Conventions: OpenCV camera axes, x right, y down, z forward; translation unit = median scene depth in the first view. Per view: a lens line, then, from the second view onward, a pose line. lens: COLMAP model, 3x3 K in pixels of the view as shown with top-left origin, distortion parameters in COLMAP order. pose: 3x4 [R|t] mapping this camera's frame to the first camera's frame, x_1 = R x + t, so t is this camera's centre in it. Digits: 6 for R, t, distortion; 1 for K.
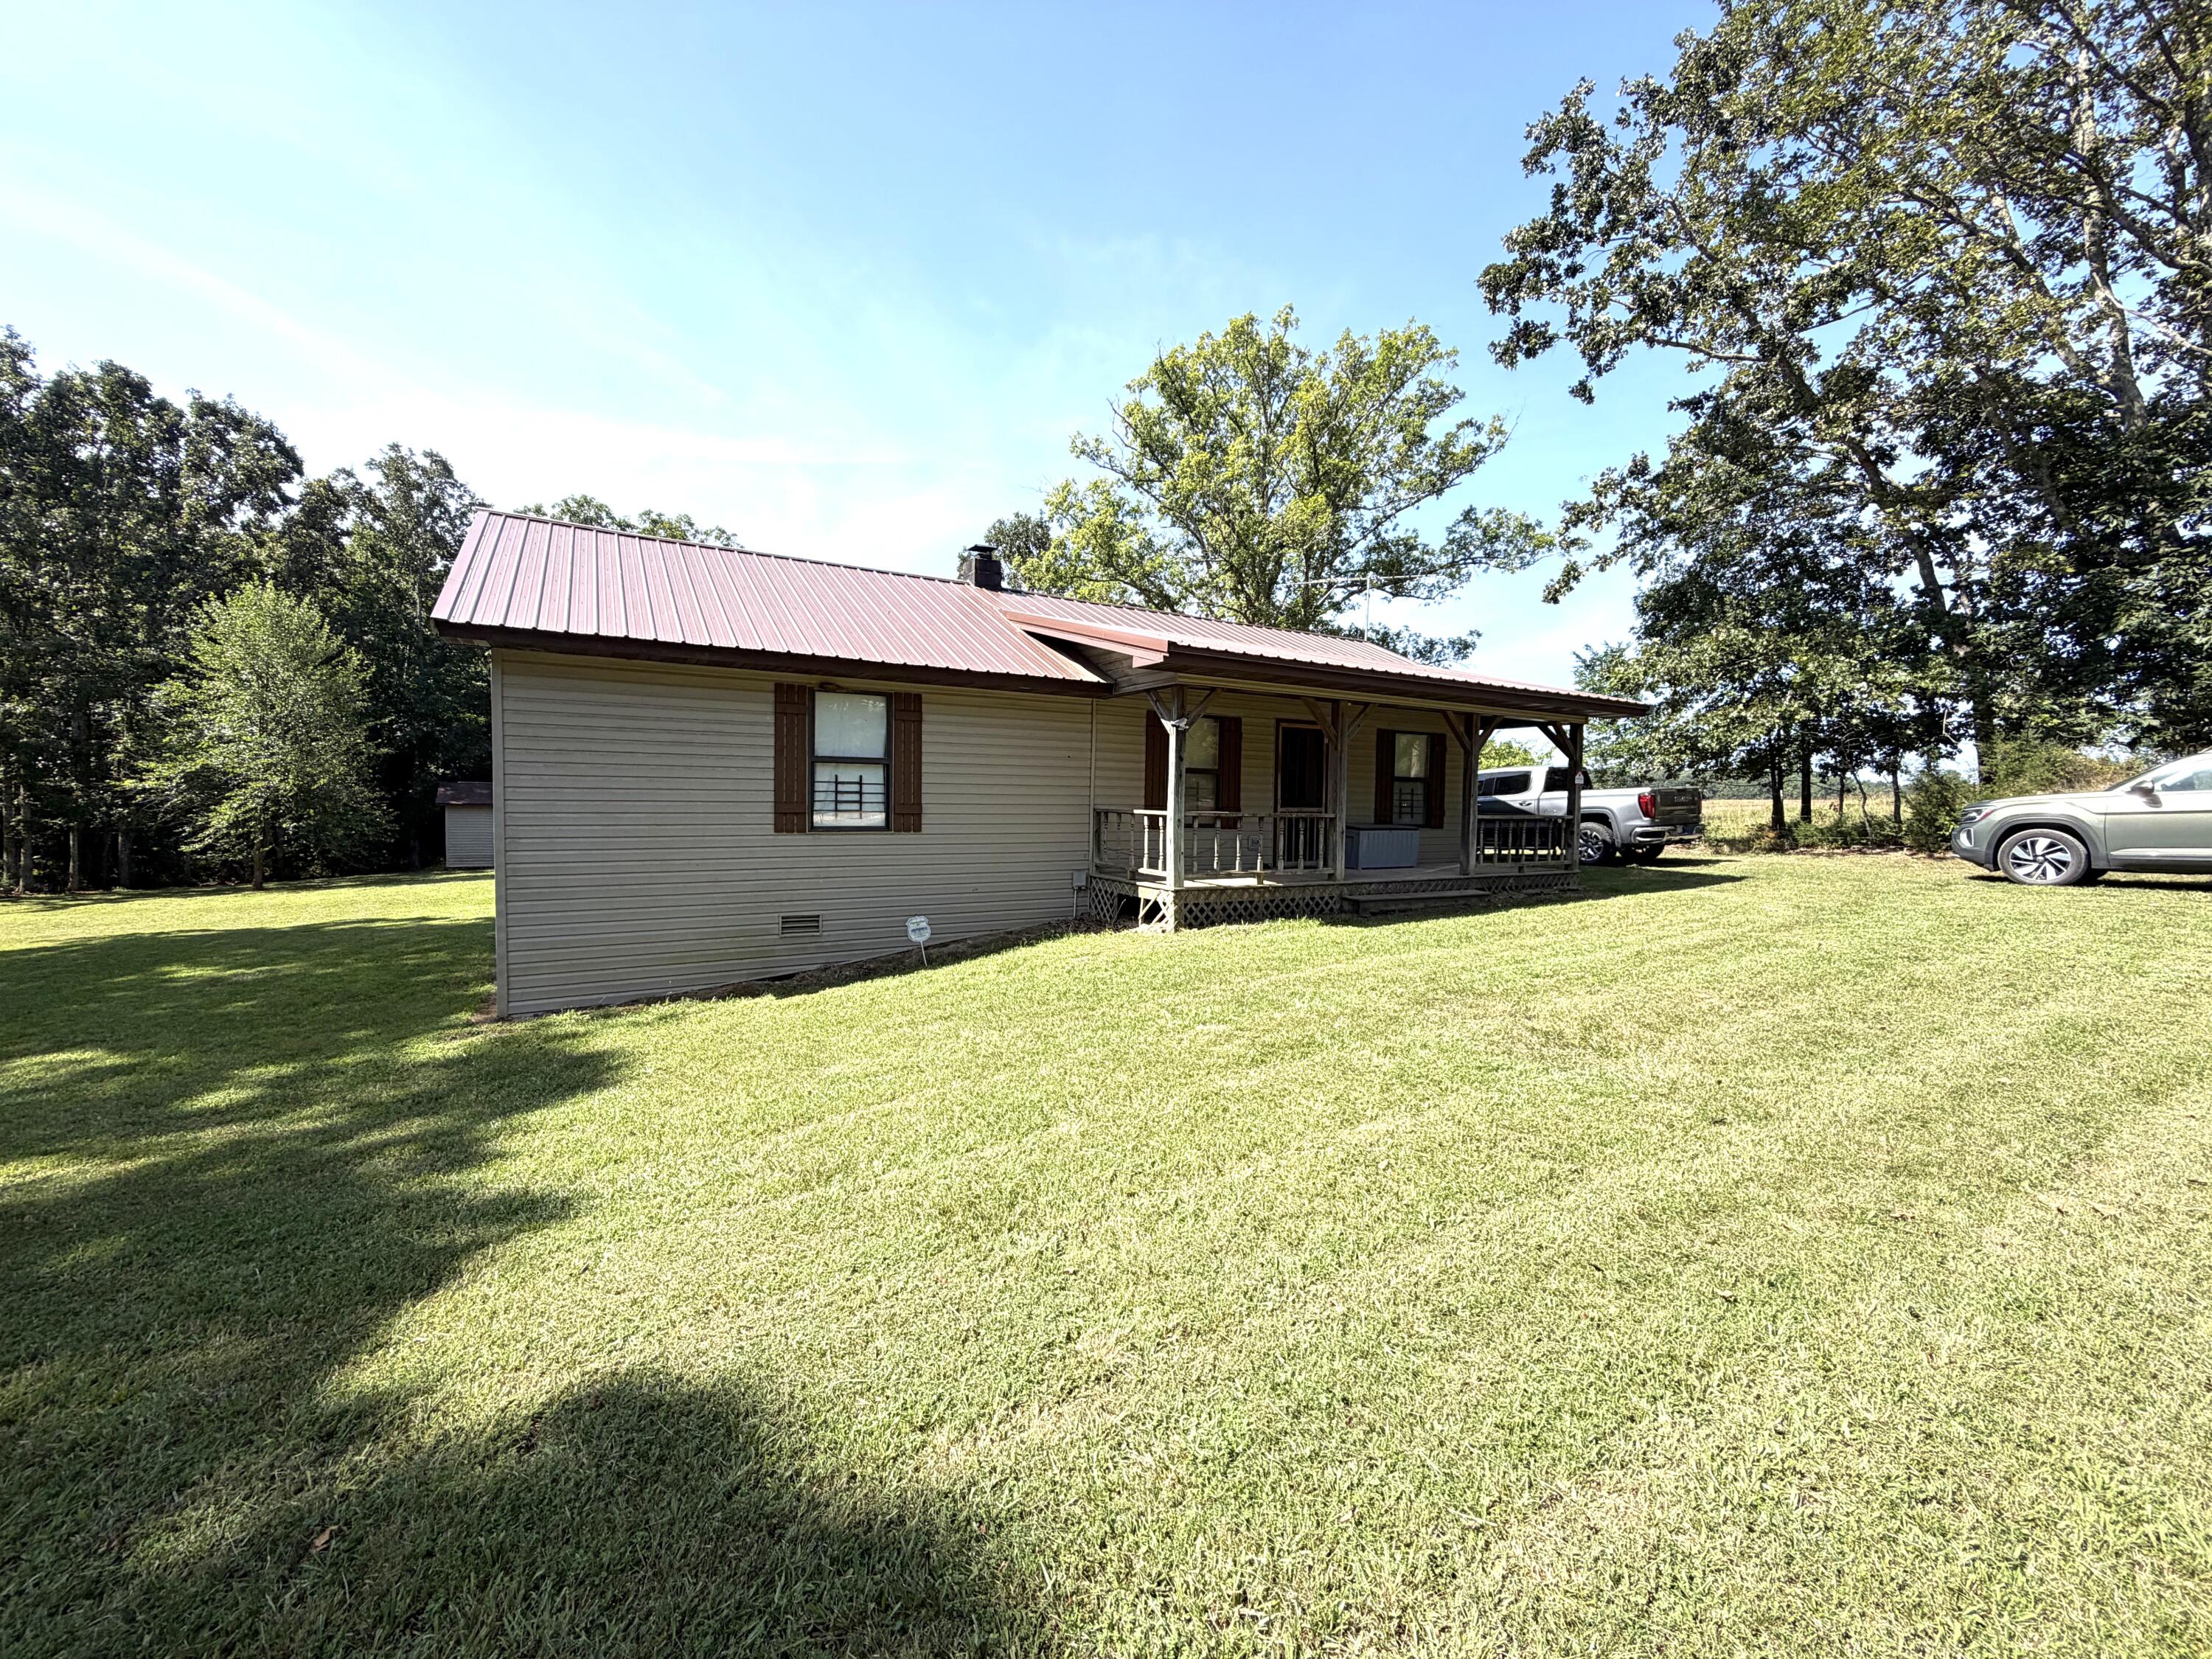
lens RADIAL K [[878.5, 0, 1097.0], [0, 878.5, 830.1], [0, 0, 1]] dist [0.000428, -0.001380]
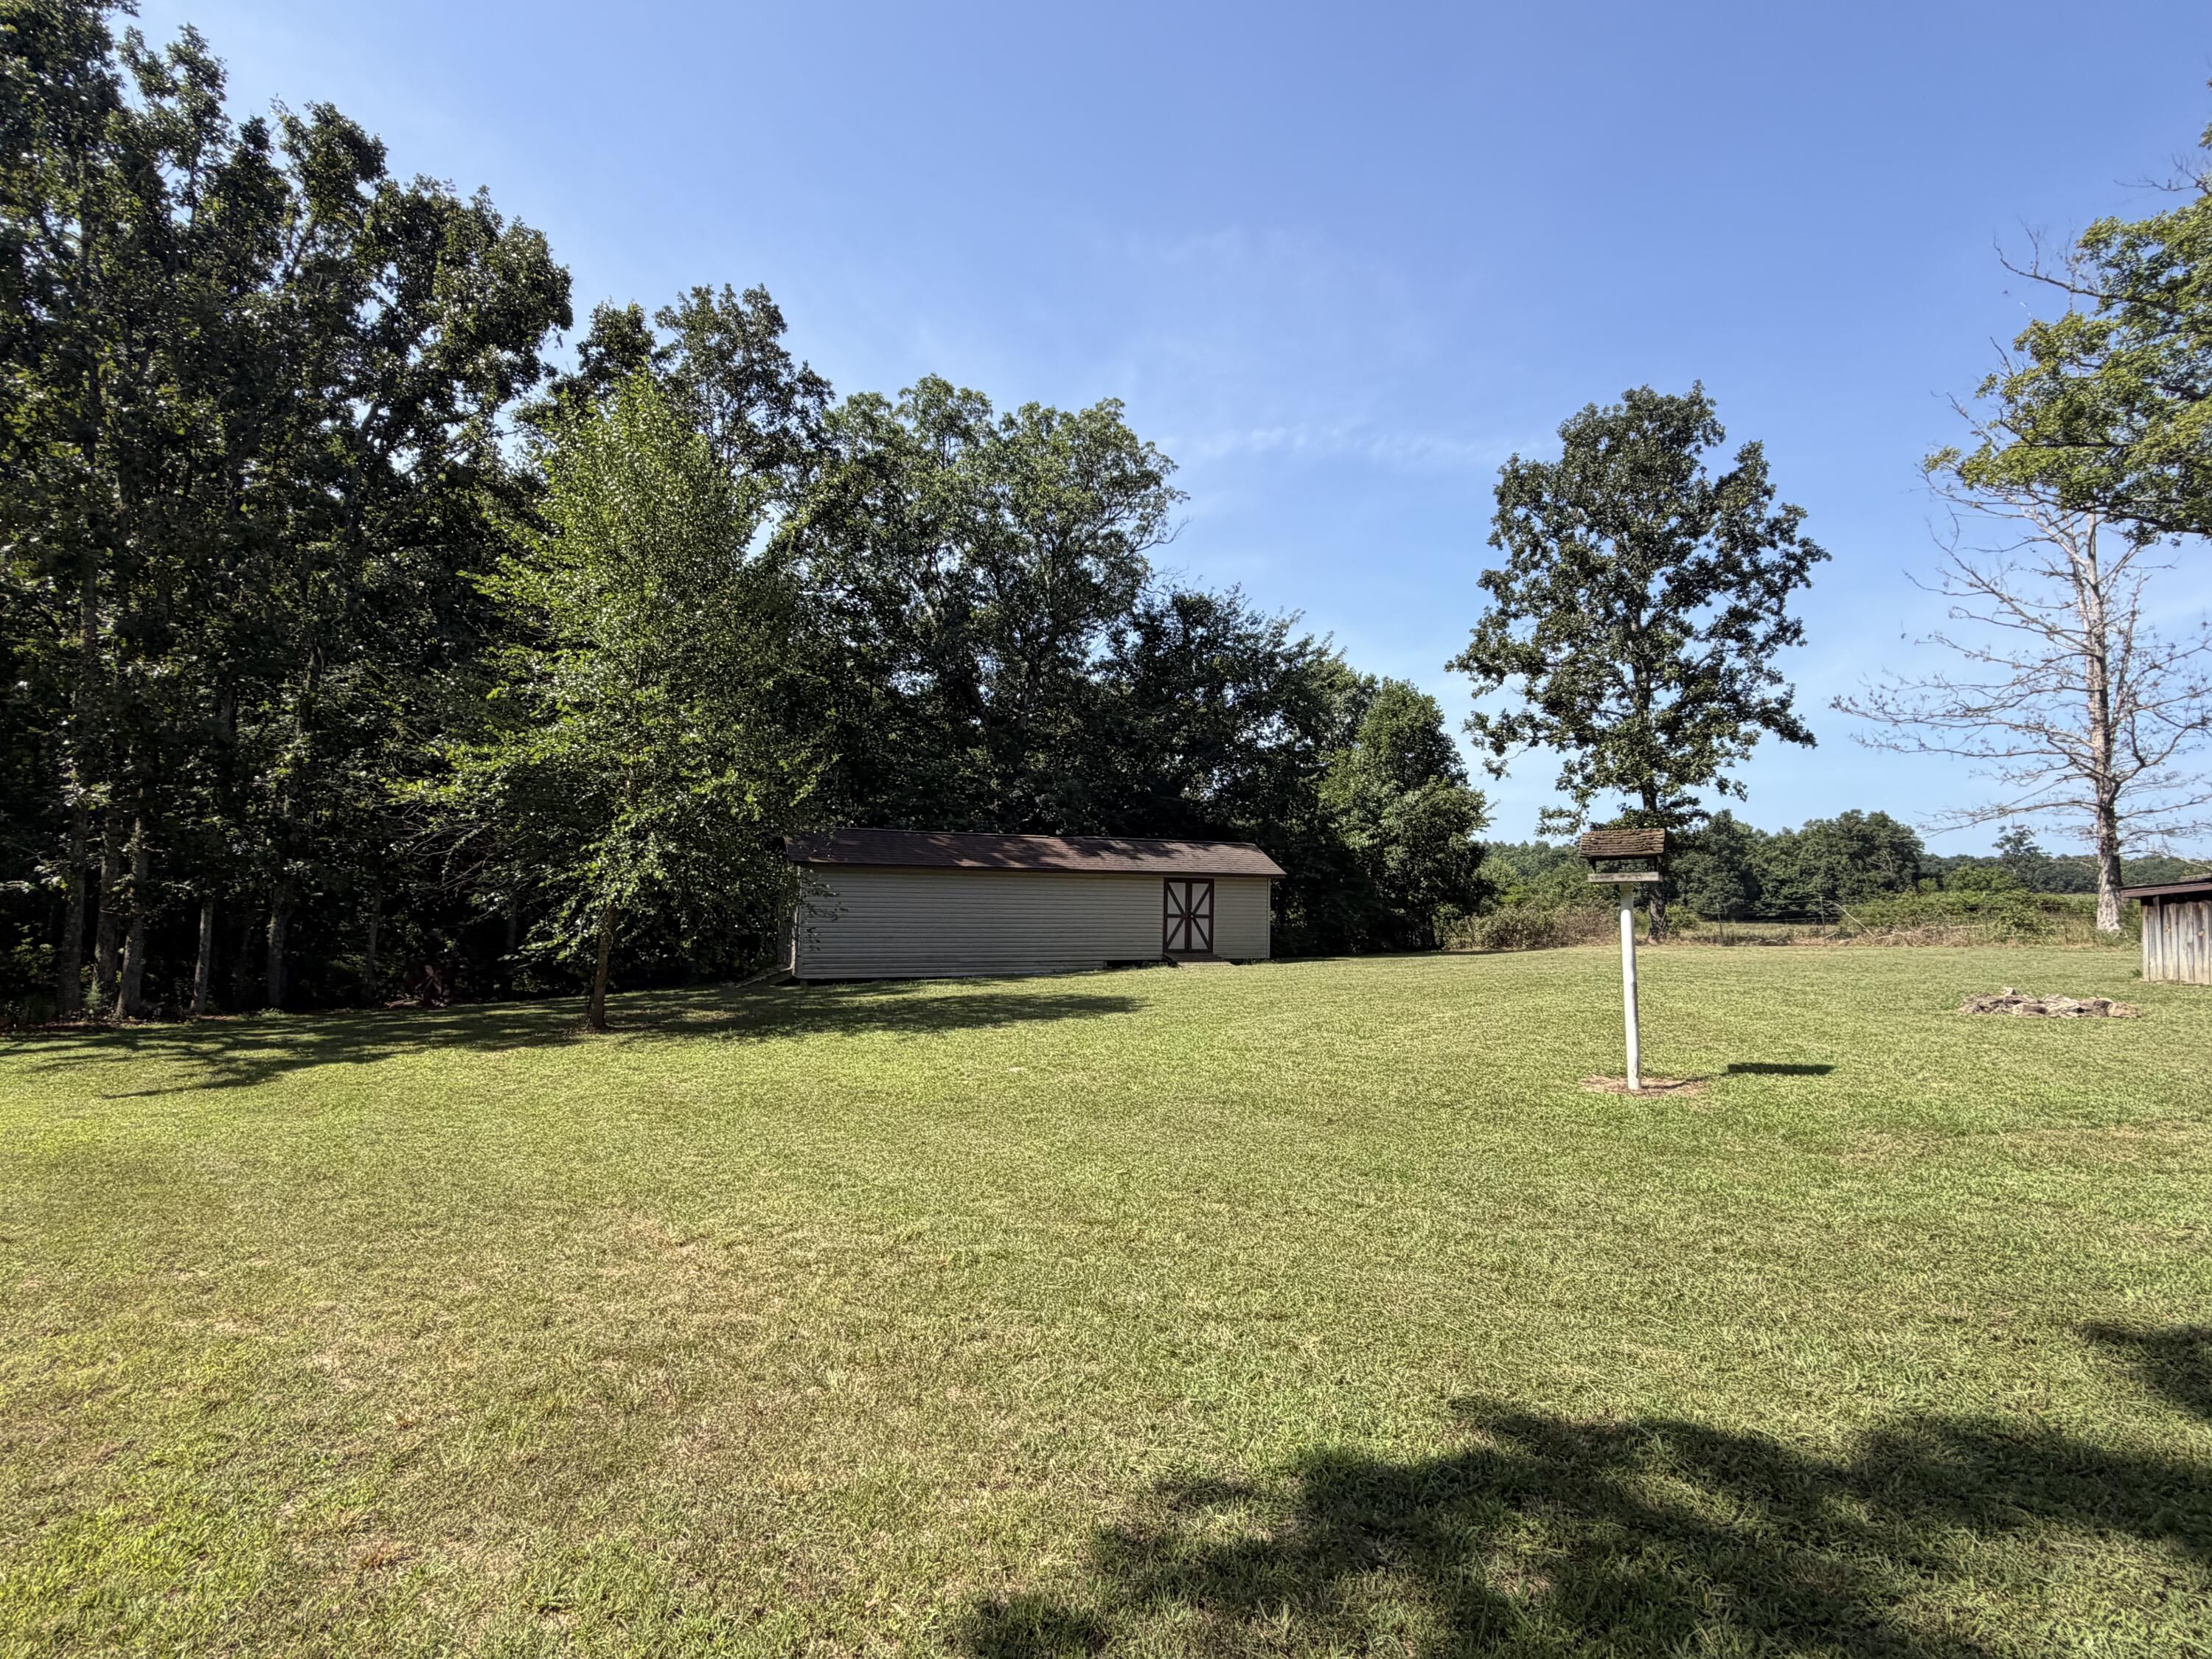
lens RADIAL K [[1083.5, 0, 1102.0], [0, 1083.5, 827.1], [0, 0, 1]] dist [0.000031, -0.000131]
pose [[0.994989, 0.000594, -0.099987, -0.541227], [-0.010048, 0.995515, -0.094073, 0.010785], [0.099482, 0.094606, 0.990532, 0.379471]]
